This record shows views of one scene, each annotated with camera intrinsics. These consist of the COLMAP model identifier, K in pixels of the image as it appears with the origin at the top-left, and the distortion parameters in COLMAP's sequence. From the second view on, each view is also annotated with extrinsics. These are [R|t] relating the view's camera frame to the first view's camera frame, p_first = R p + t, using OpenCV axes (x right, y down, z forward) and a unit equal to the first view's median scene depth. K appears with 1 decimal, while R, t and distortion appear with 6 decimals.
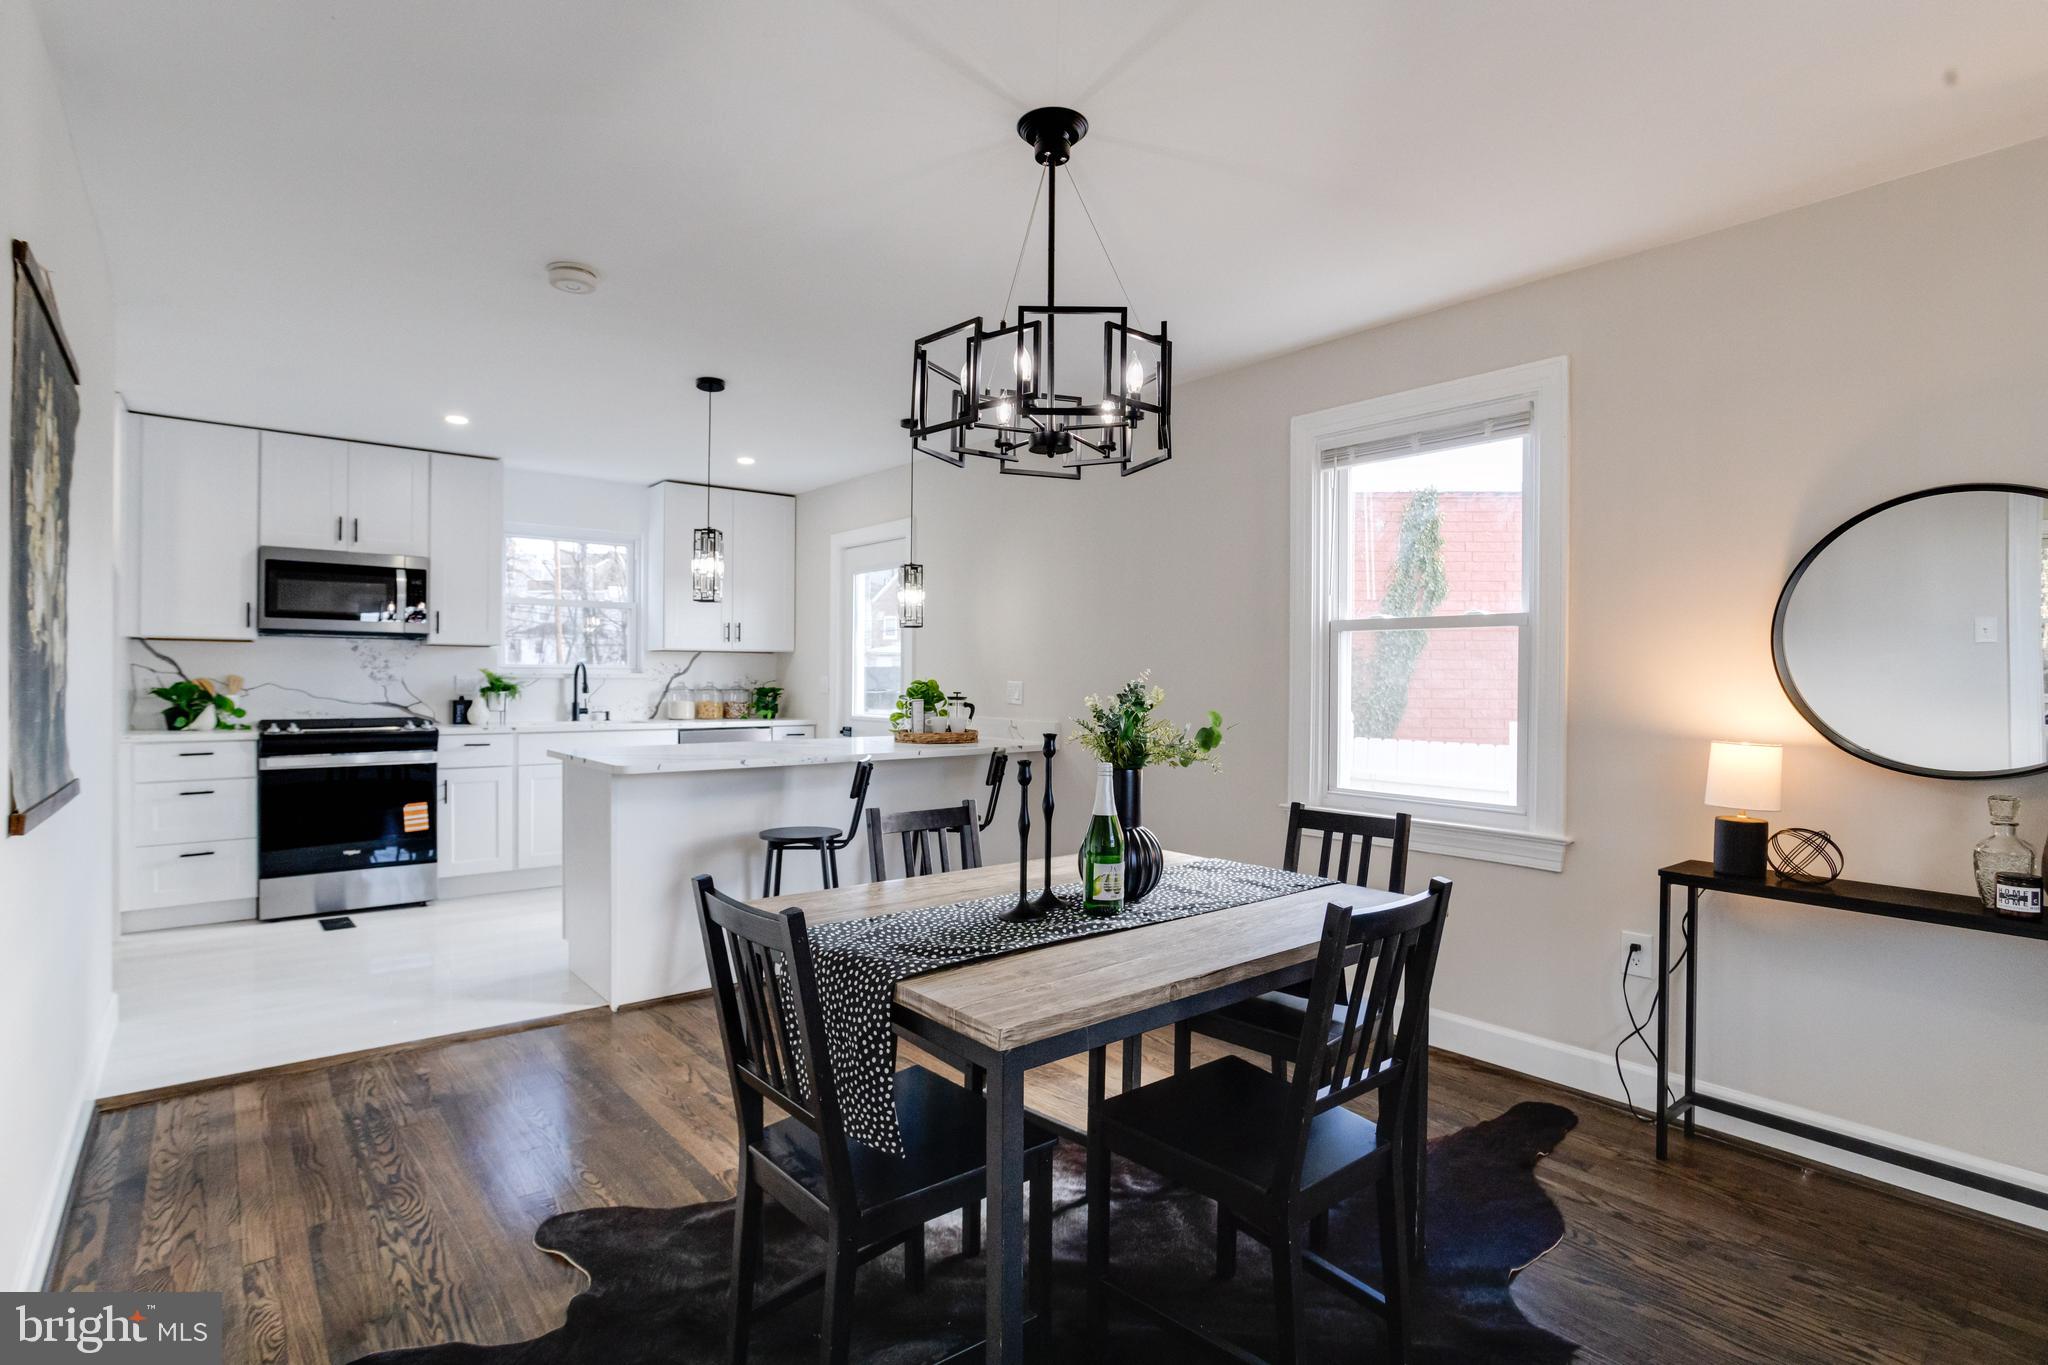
lens RADIAL K [[1010.0, 0, 1012.7], [0, 1010.0, 680.8], [0, 0, 1]] dist [-0.043232, 0.024340]
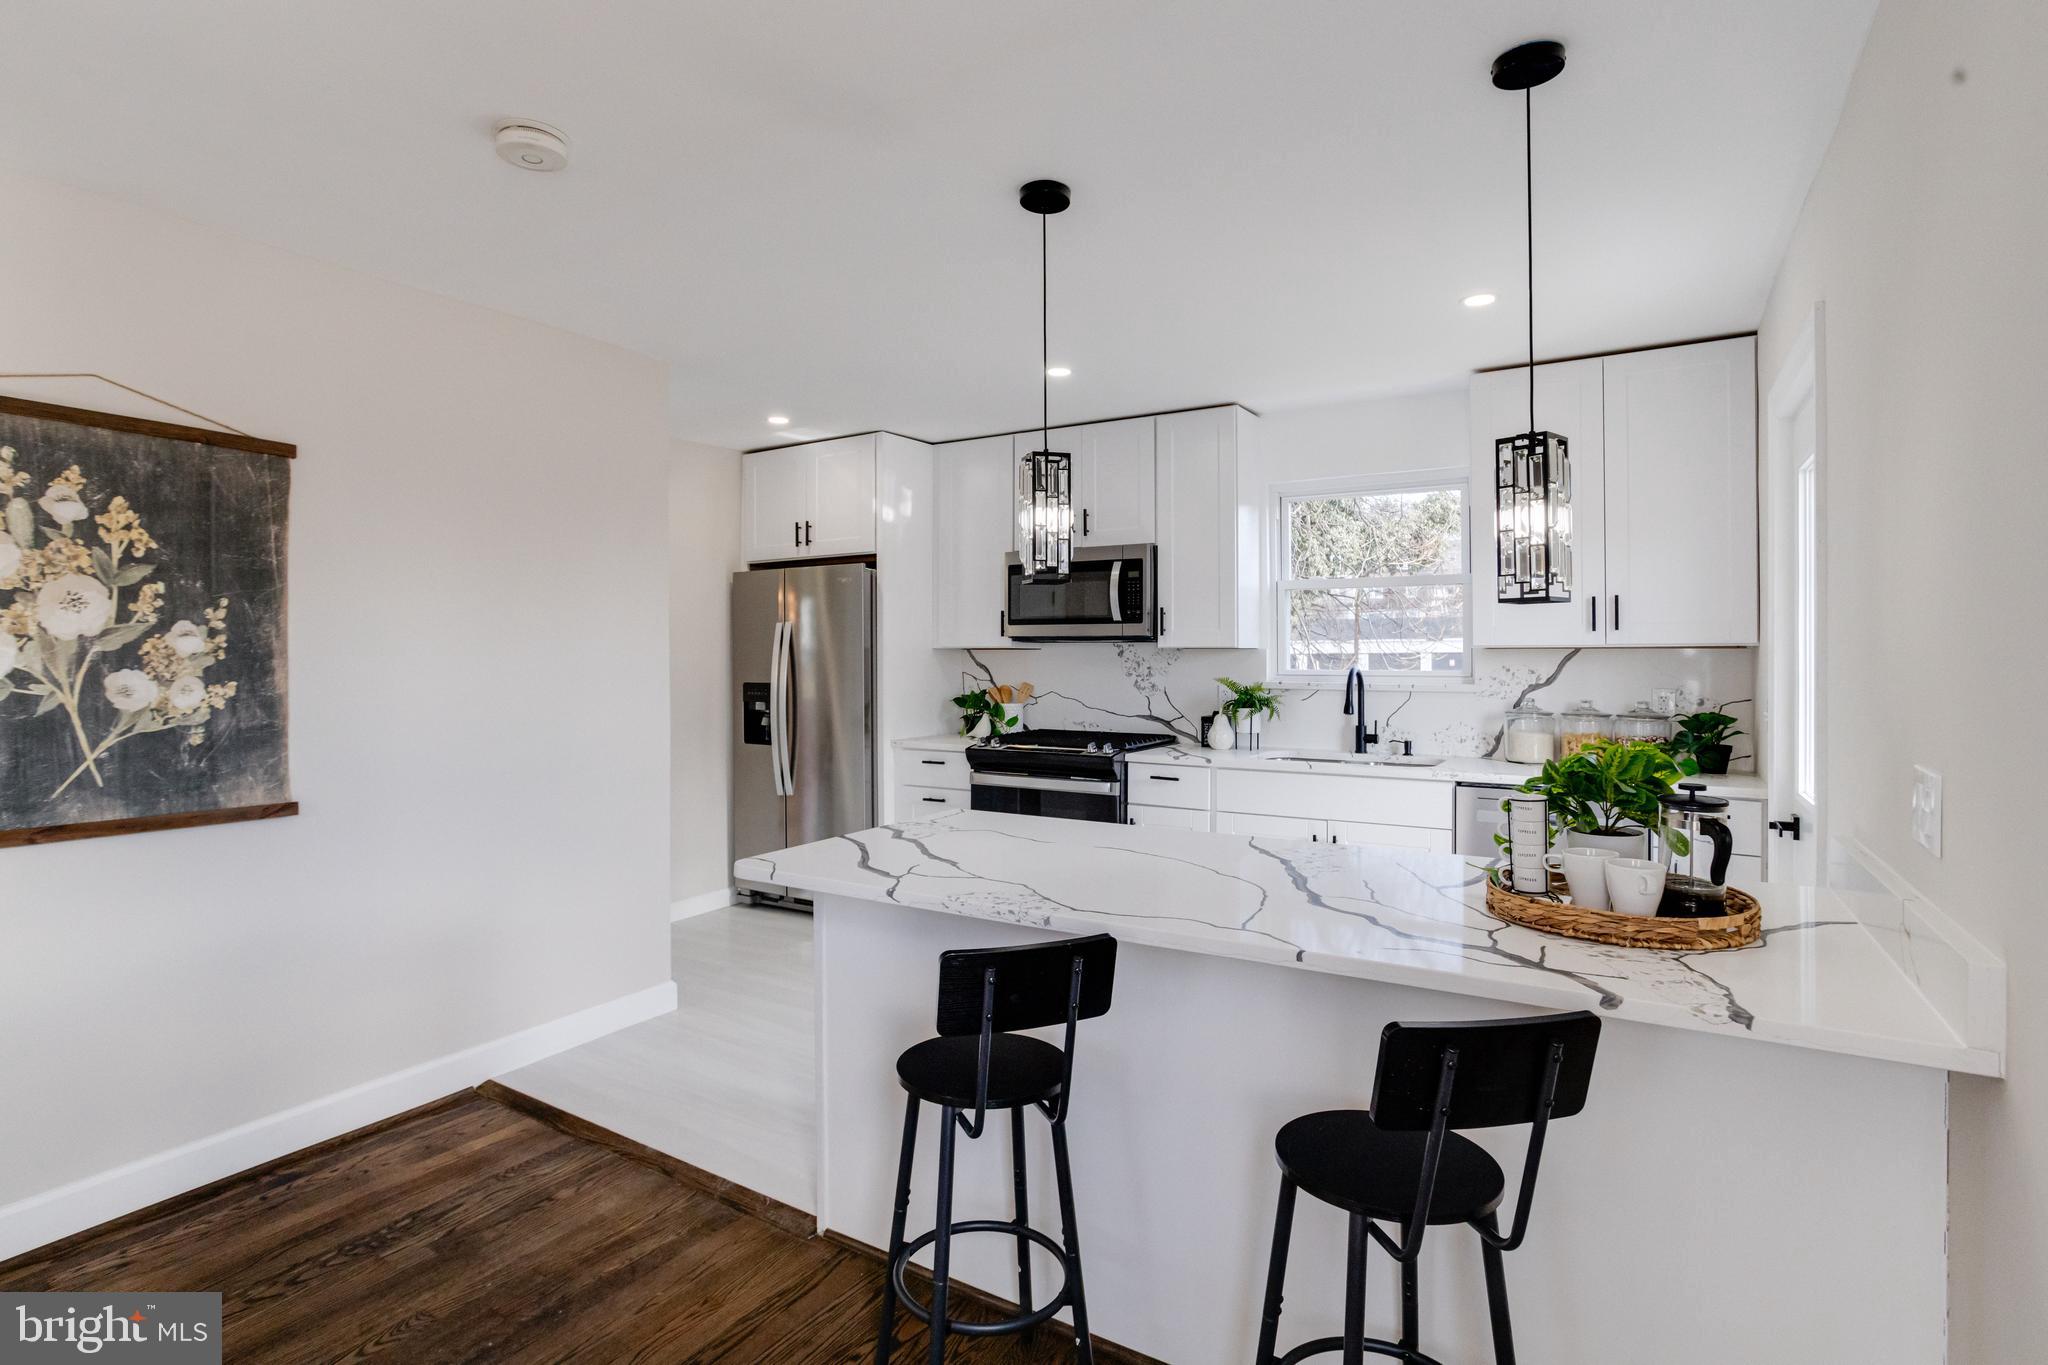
lens RADIAL K [[1031.3, 0, 987.7], [0, 1031.3, 653.0], [0, 0, 1]] dist [-0.054910, 0.030362]
pose [[0.304913, -0.004822, -0.952368, 0.205768], [0.001113, 0.999988, -0.004706, -0.033450], [0.952379, 0.000375, 0.304915, 0.705668]]
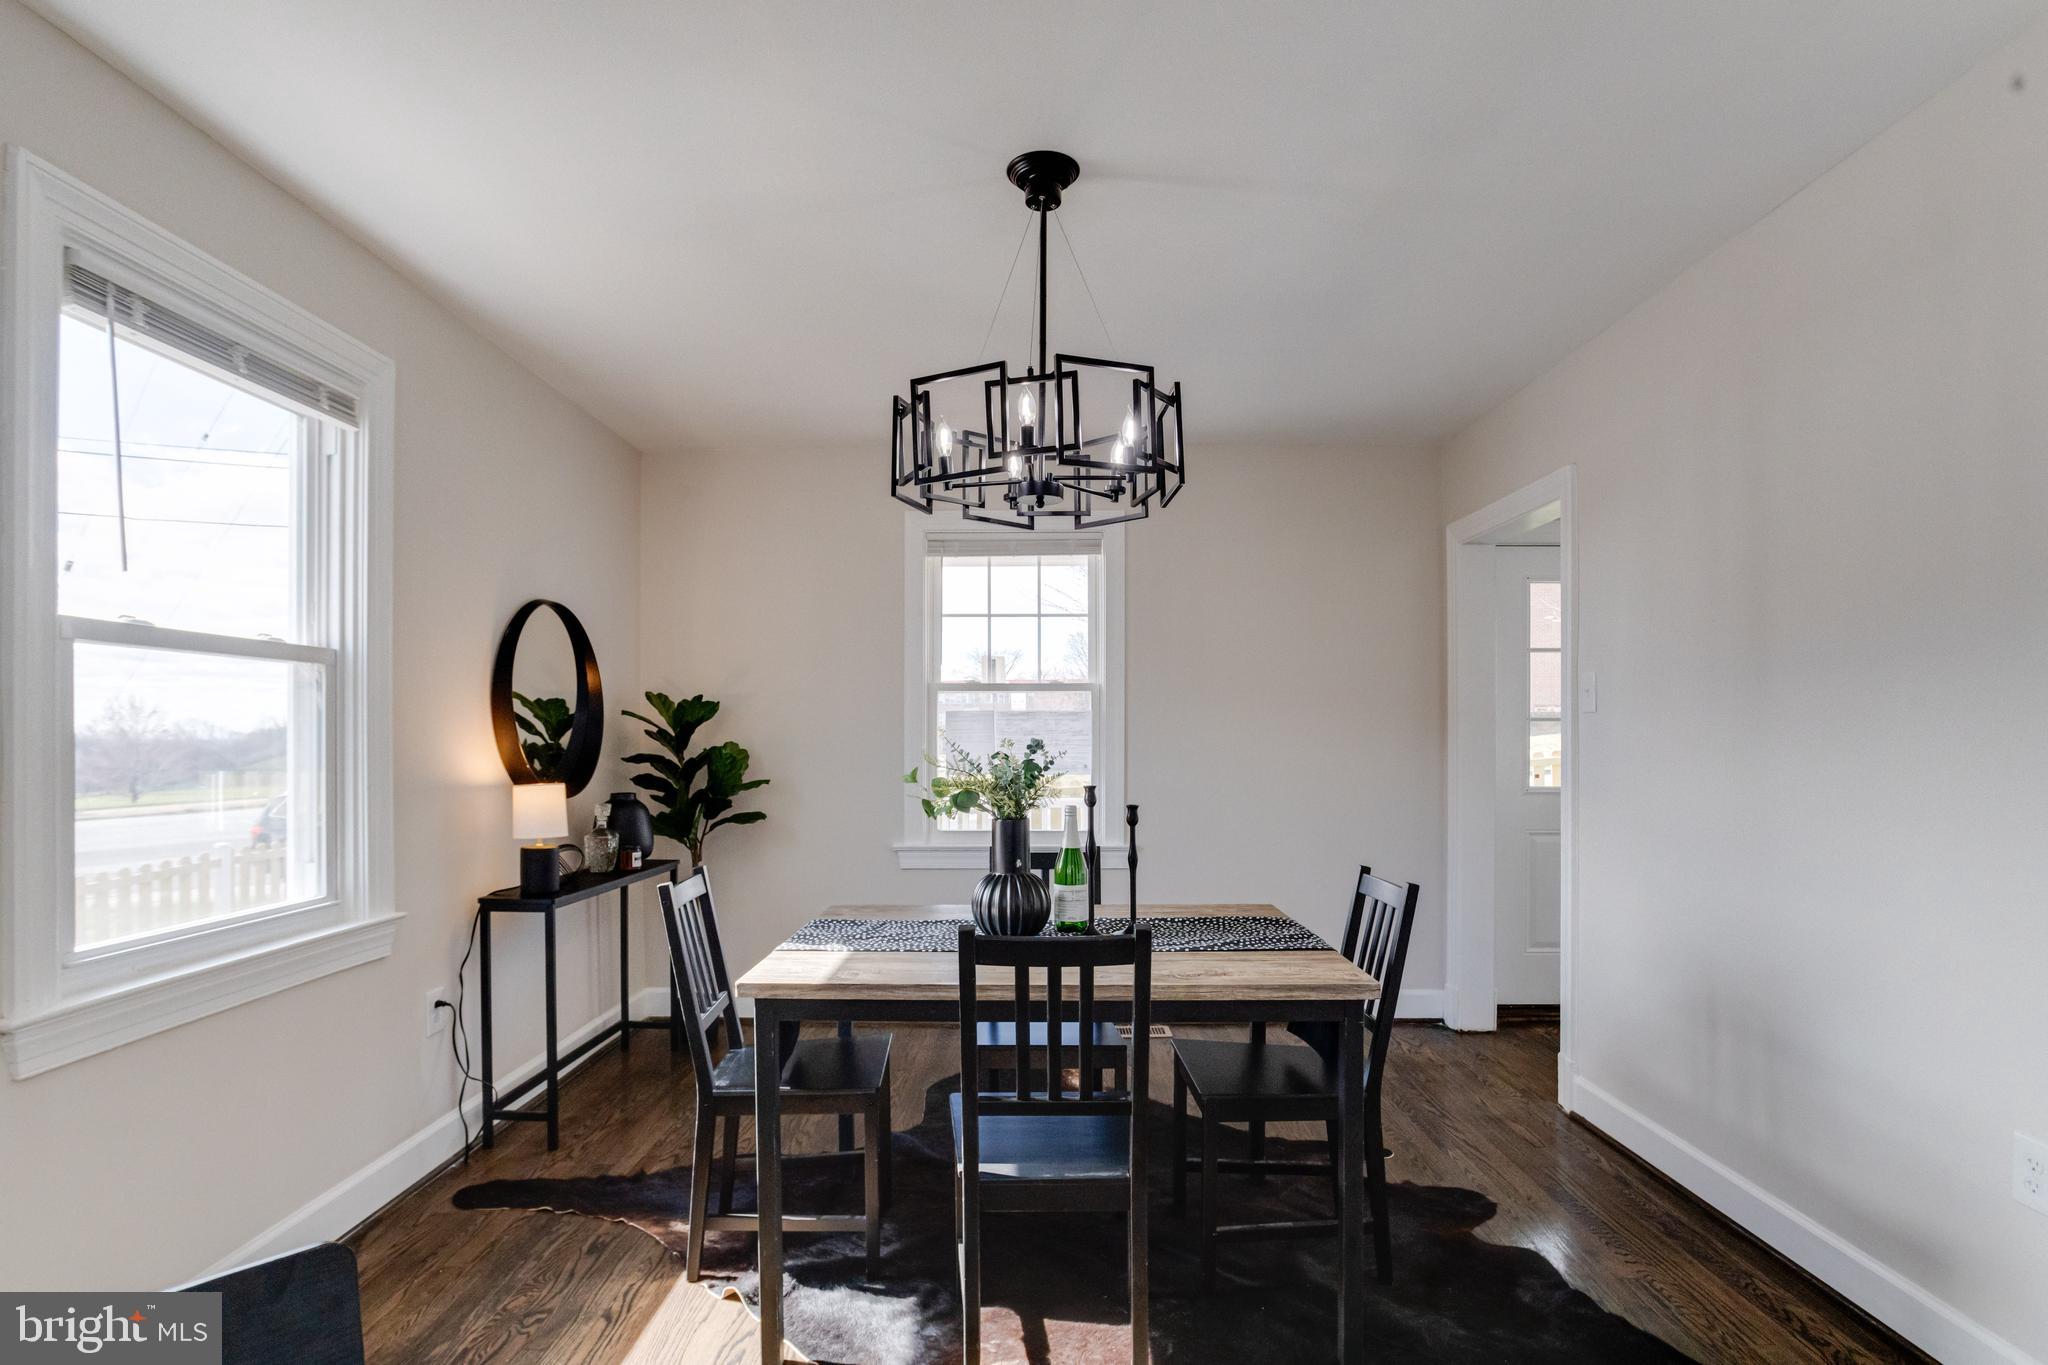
lens RADIAL K [[1024.3, 0, 1015.9], [0, 1024.3, 734.3], [0, 0, 1]] dist [-0.006168, 0.000571]
pose [[-0.760561, -0.006912, 0.649230, -0.280102], [-0.002390, 0.999966, 0.007848, -0.005241], [-0.649263, 0.004417, -0.760552, 0.842995]]
